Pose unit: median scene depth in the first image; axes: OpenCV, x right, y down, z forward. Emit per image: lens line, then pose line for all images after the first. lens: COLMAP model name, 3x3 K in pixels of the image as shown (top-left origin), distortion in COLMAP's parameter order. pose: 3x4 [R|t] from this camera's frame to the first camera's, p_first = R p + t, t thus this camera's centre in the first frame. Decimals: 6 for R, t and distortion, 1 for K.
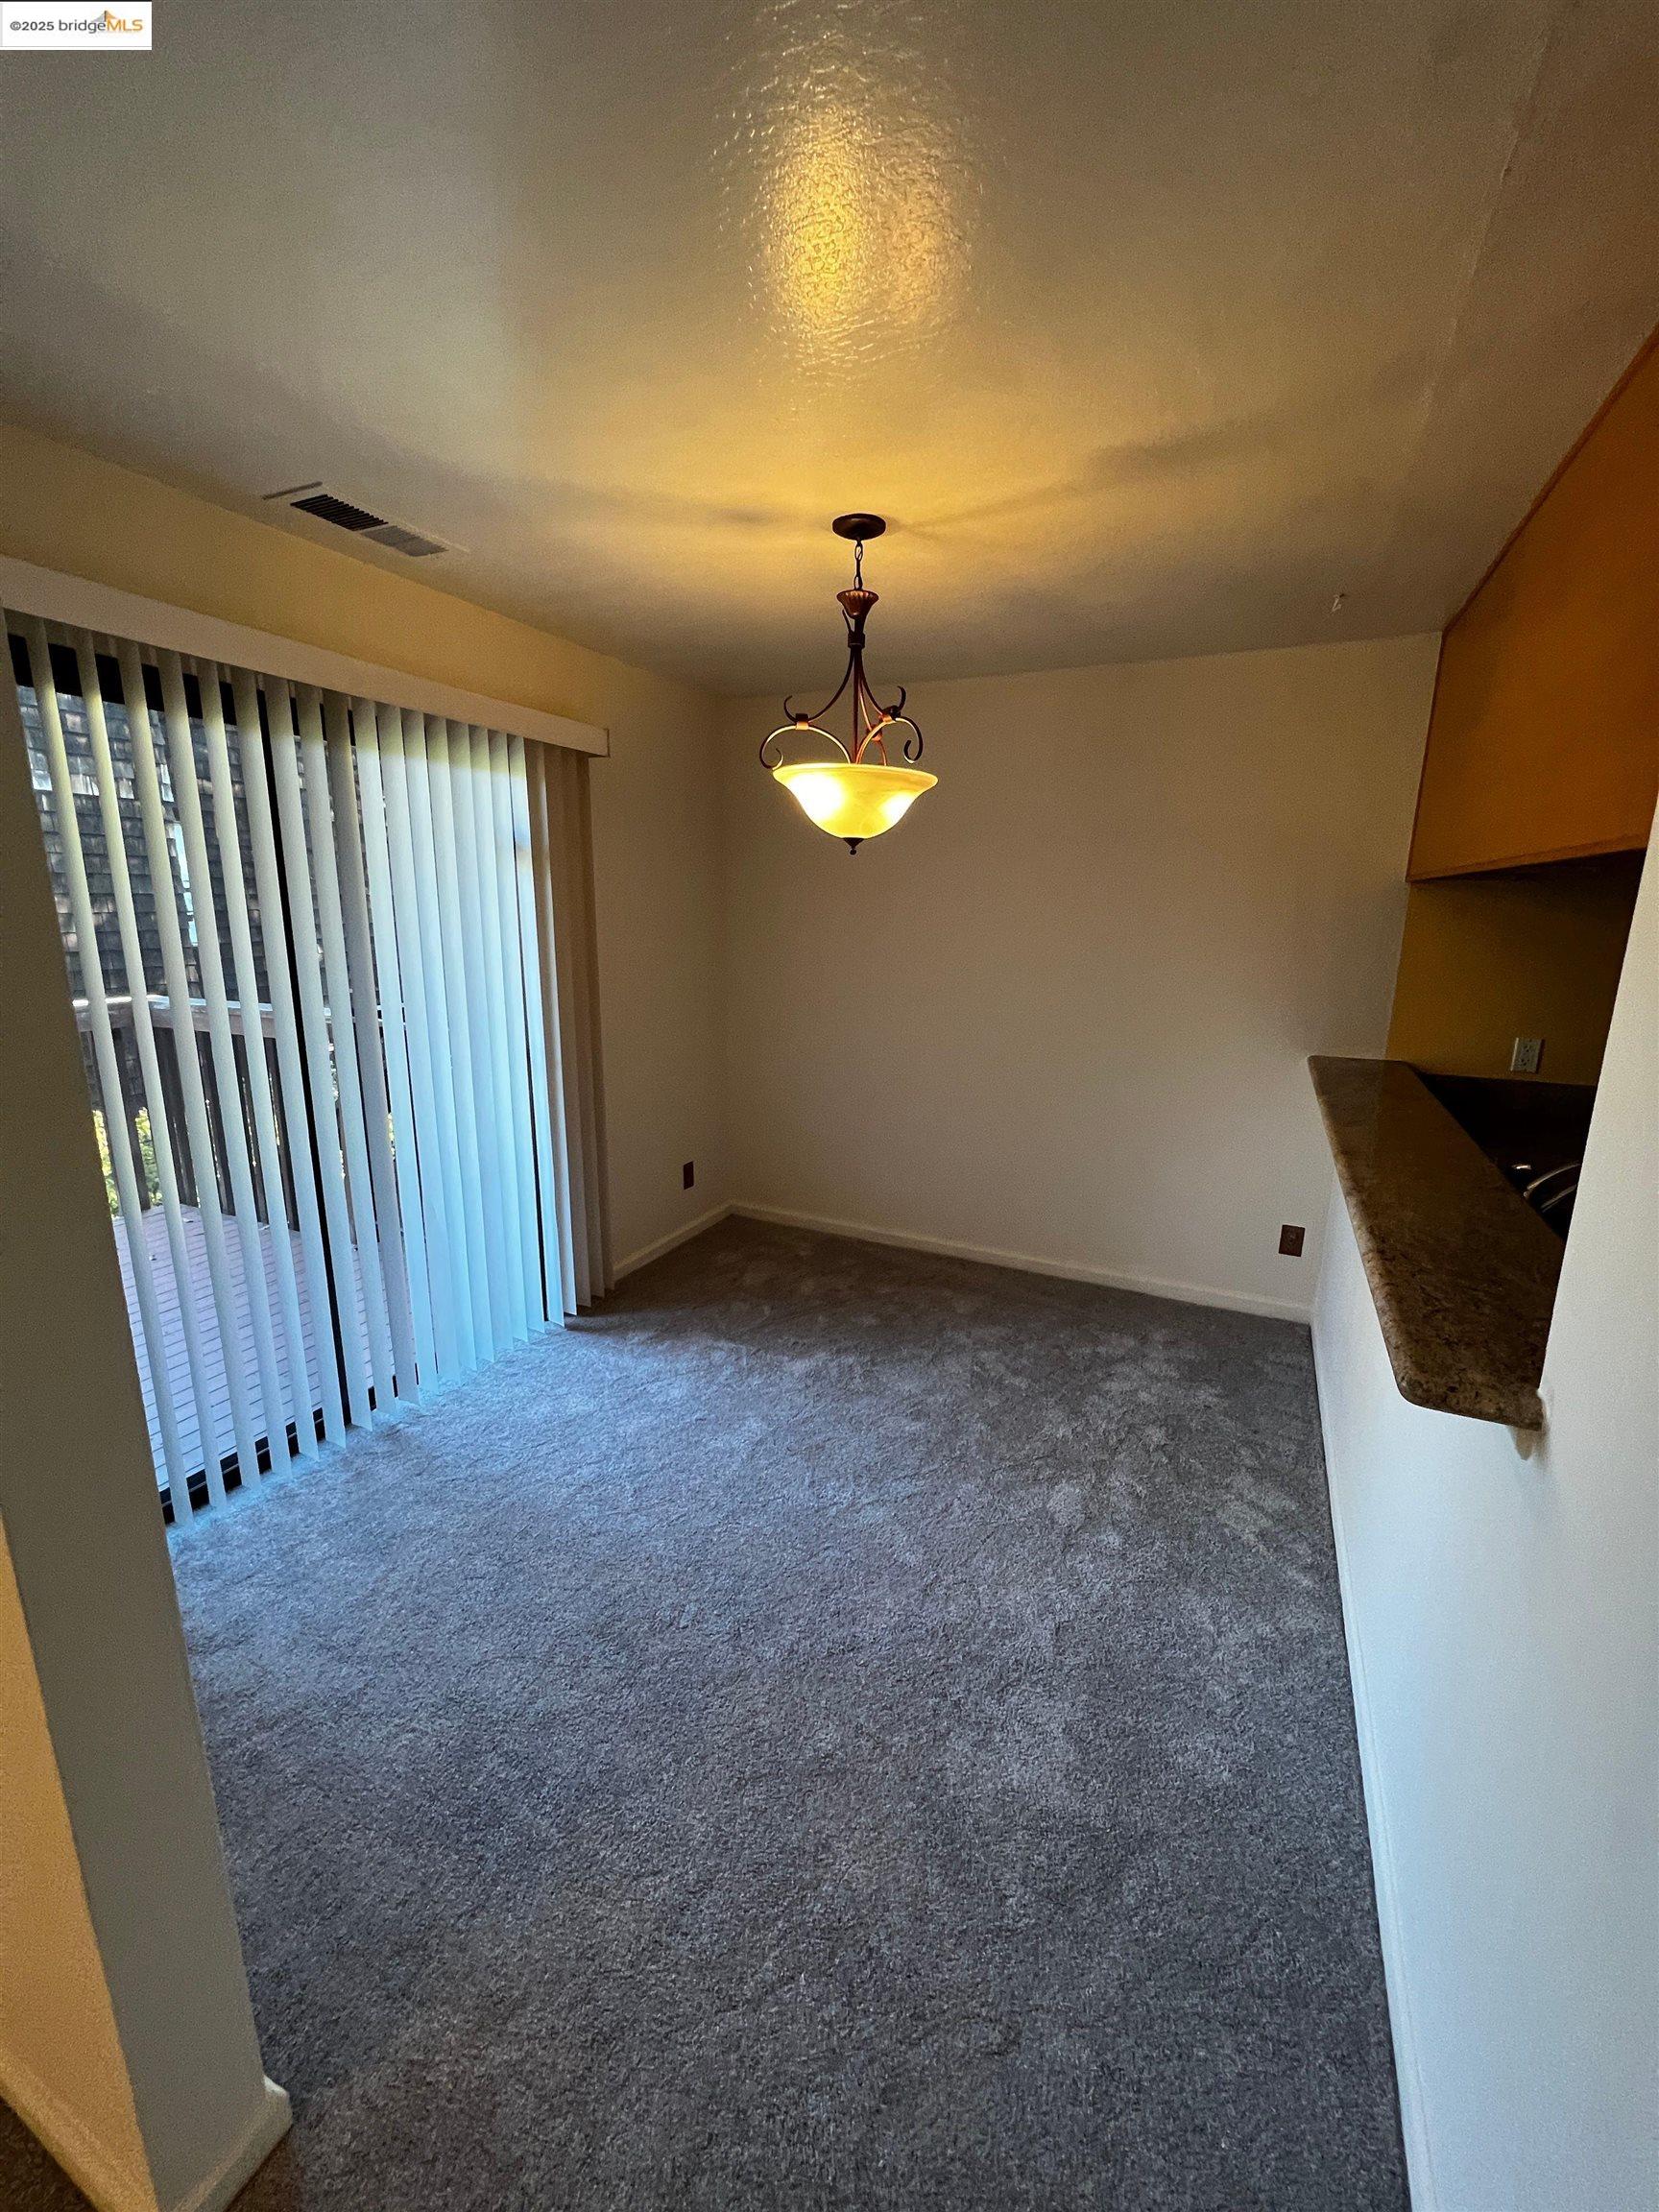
lens RADIAL K [[887.8, 0, 824.1], [0, 887.8, 1096.4], [0, 0, 1]] dist [0.000994, -0.000531]
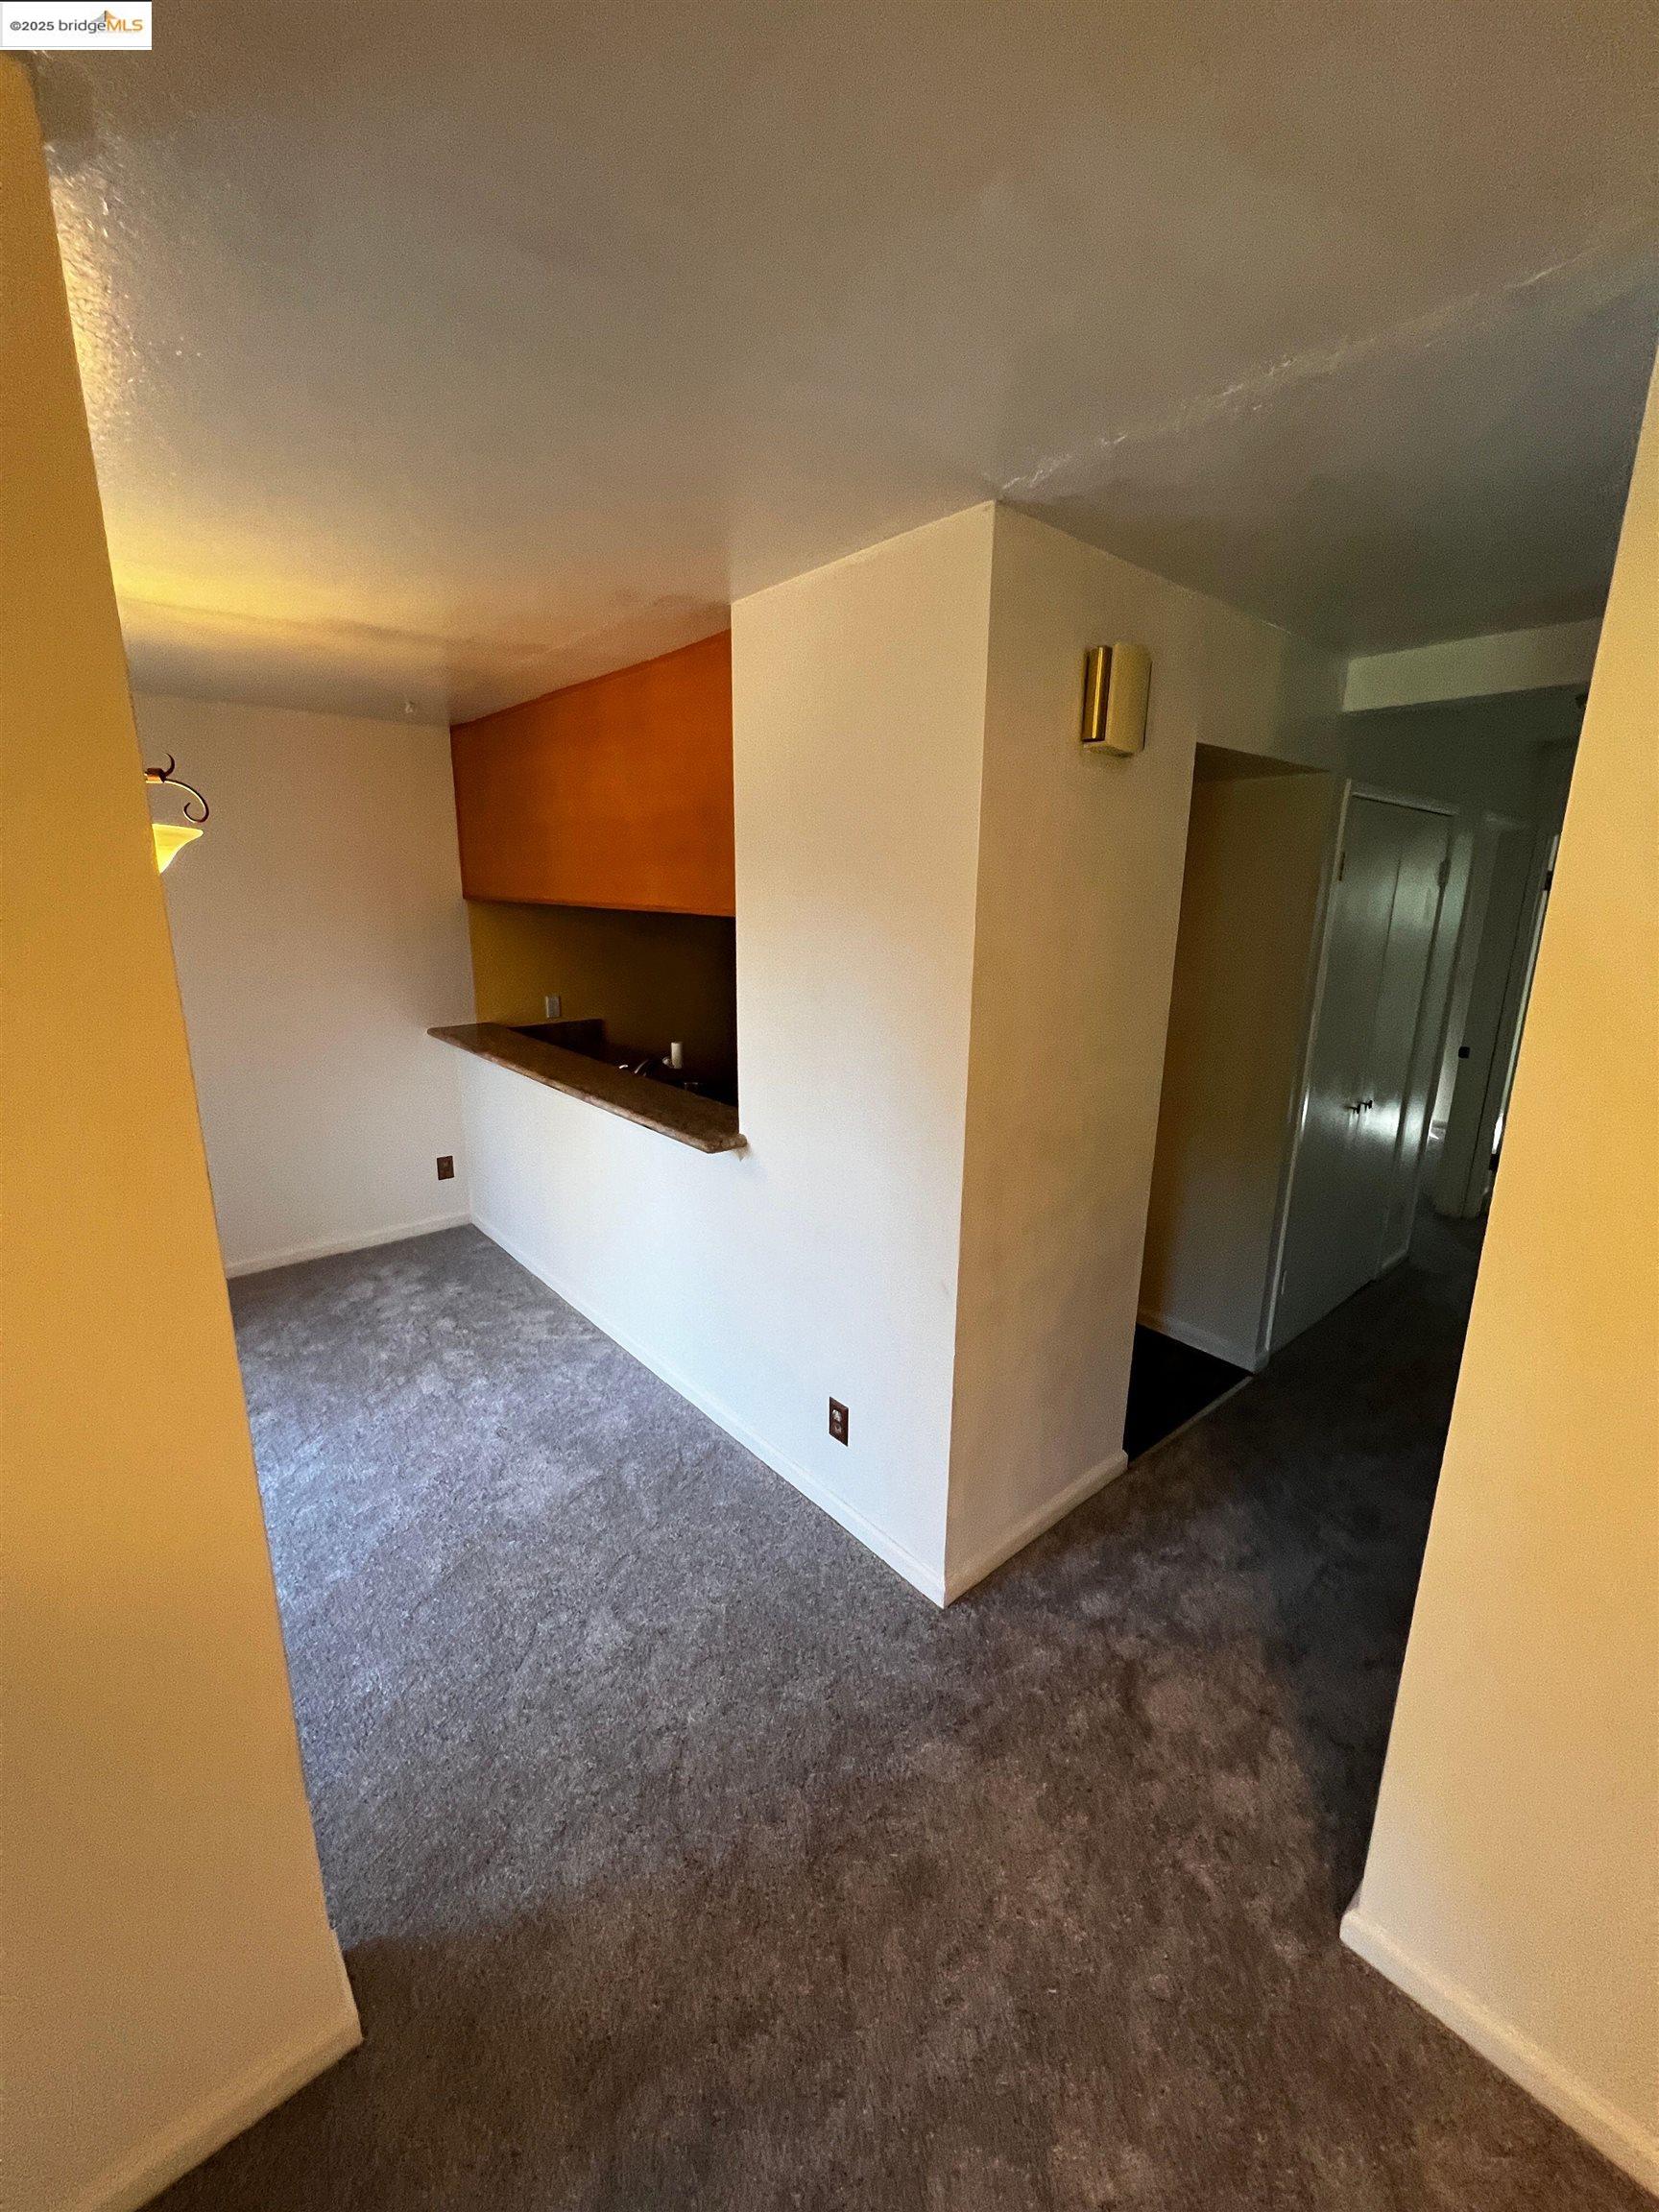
lens RADIAL K [[887.8, 0, 840.4], [0, 887.8, 1098.7], [0, 0, 1]] dist [0.000994, -0.000531]
pose [[0.395980, -0.223050, 0.890757, -0.564267], [0.192283, 0.968685, 0.157085, -0.046376], [-0.897901, 0.109075, 0.426469, -0.155185]]
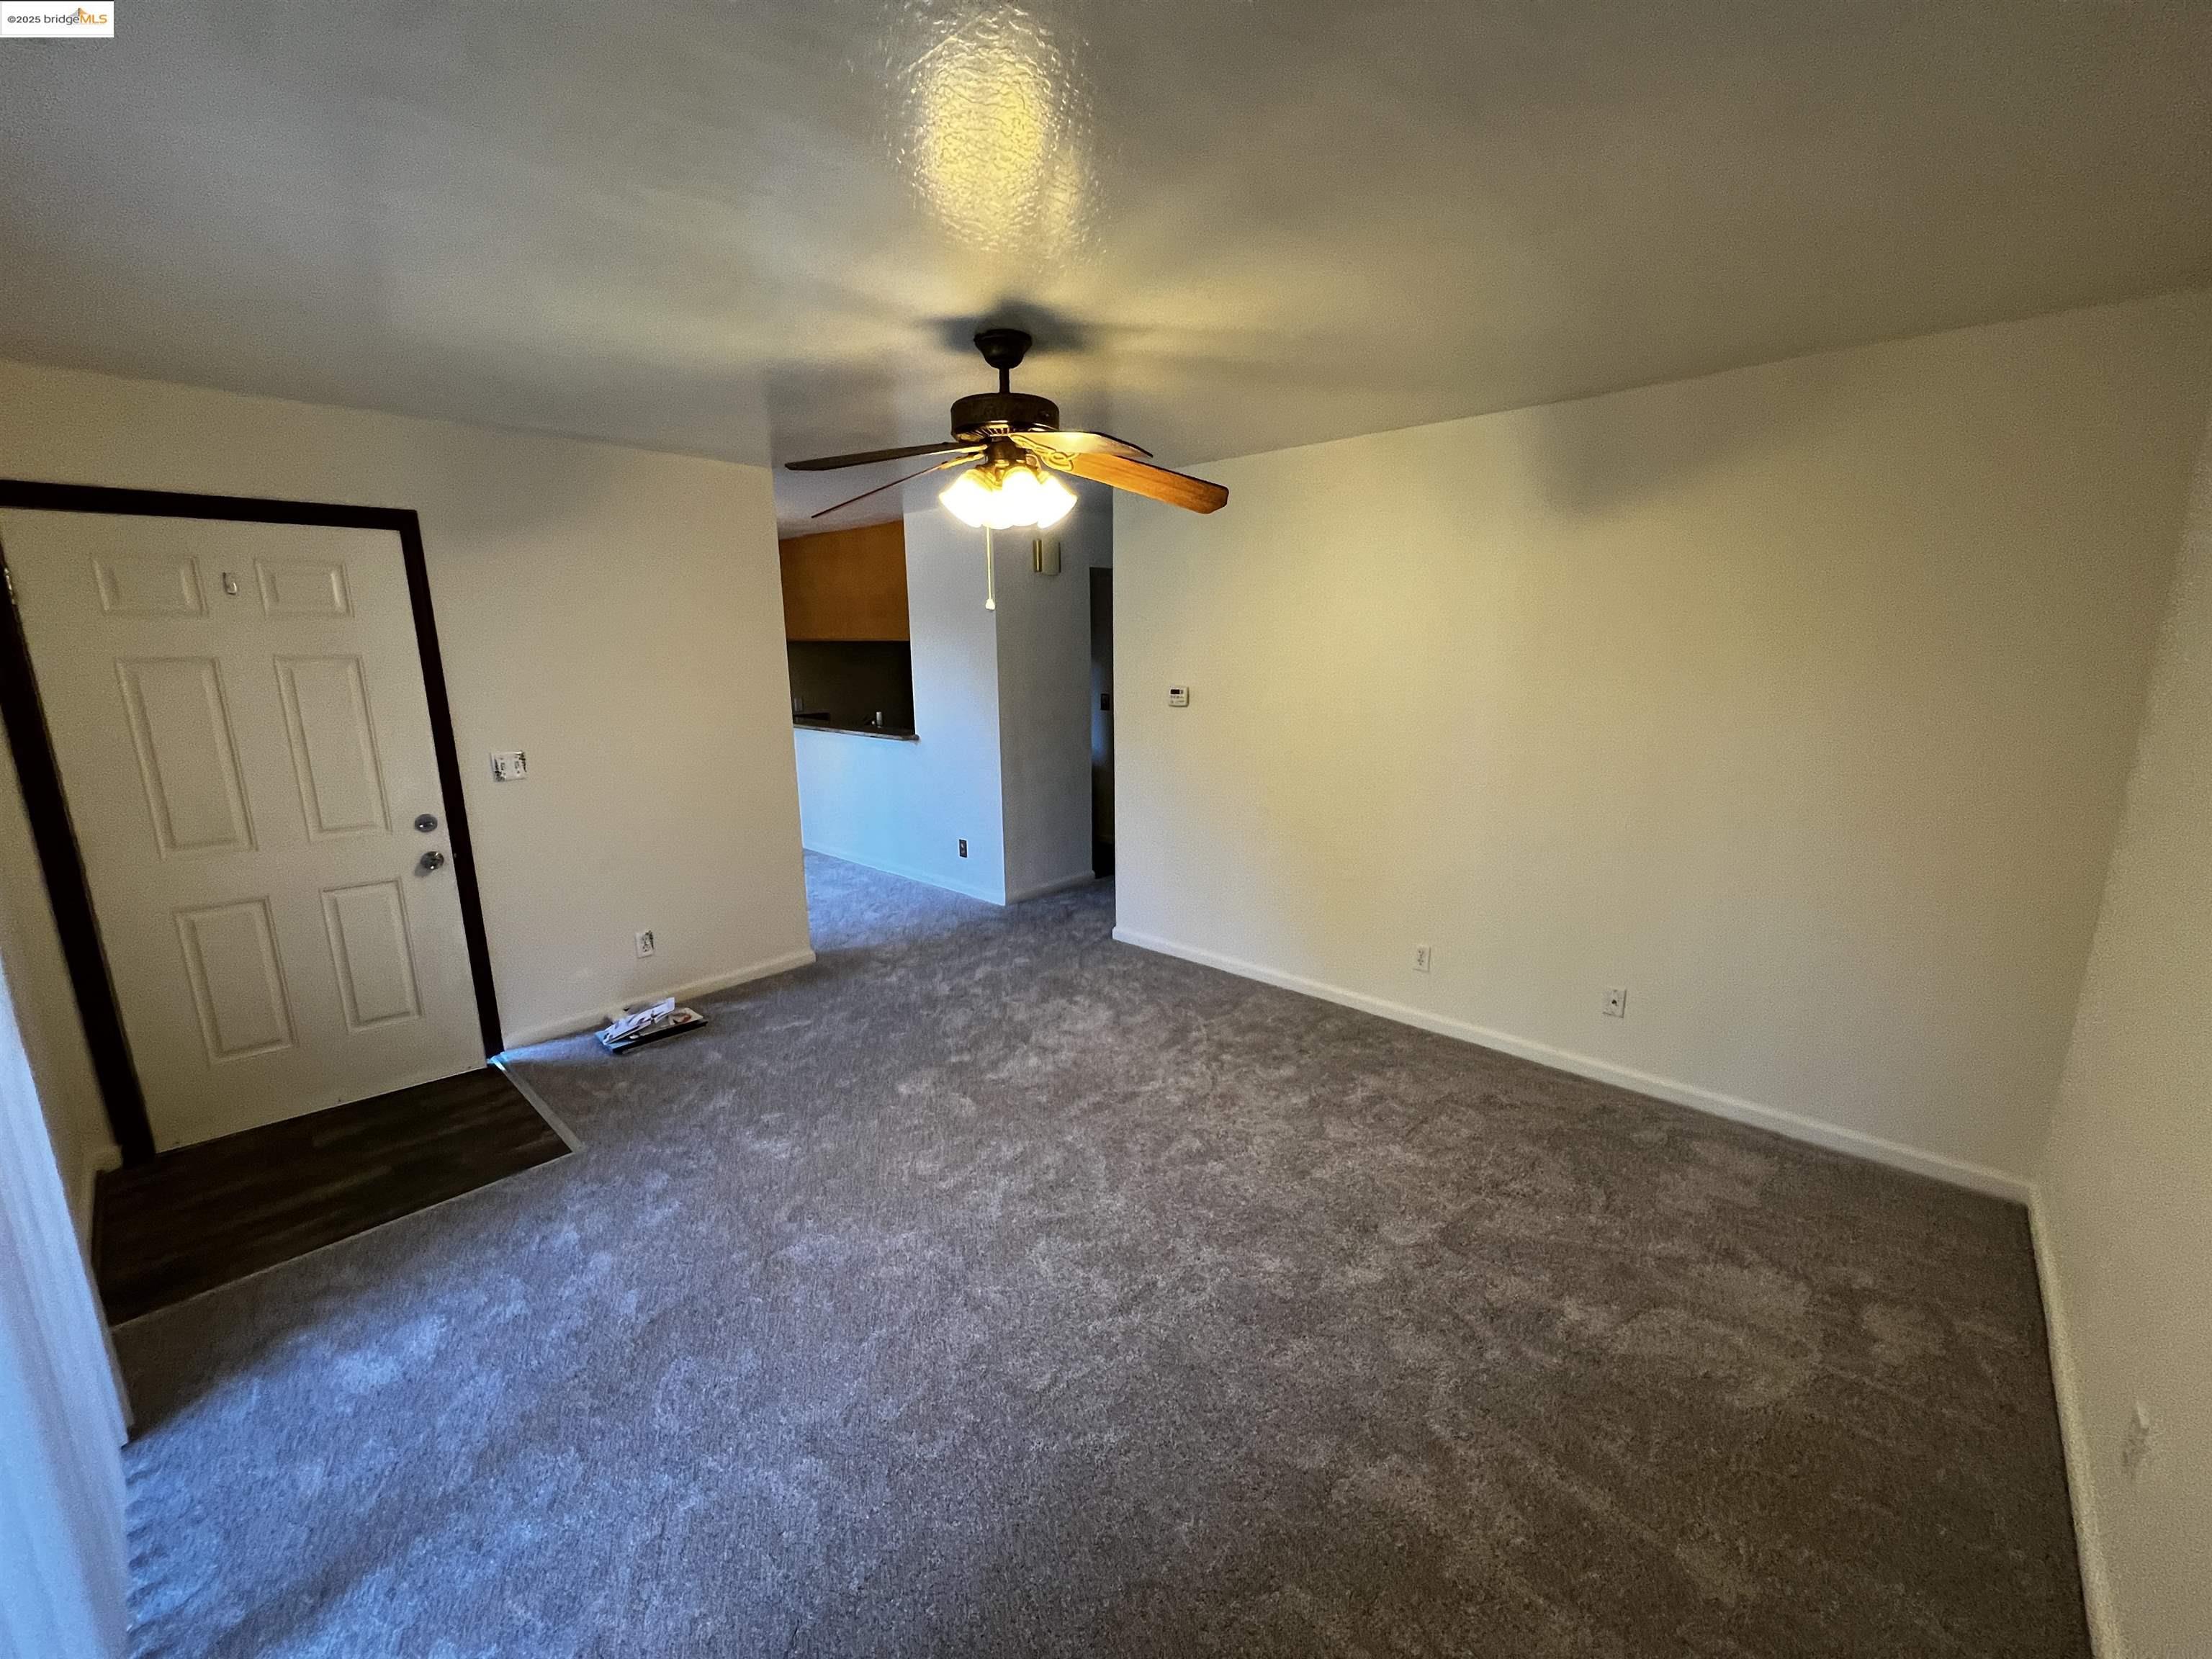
lens RADIAL K [[887.8, 0, 1095.5], [0, 887.8, 831.2], [0, 0, 1]] dist [0.000994, -0.000531]
pose [[0.296770, -0.218759, 0.929555, -1.890653], [0.222088, 0.962528, 0.155615, 0.127679], [-0.928765, 0.160261, 0.334233, -0.840240]]
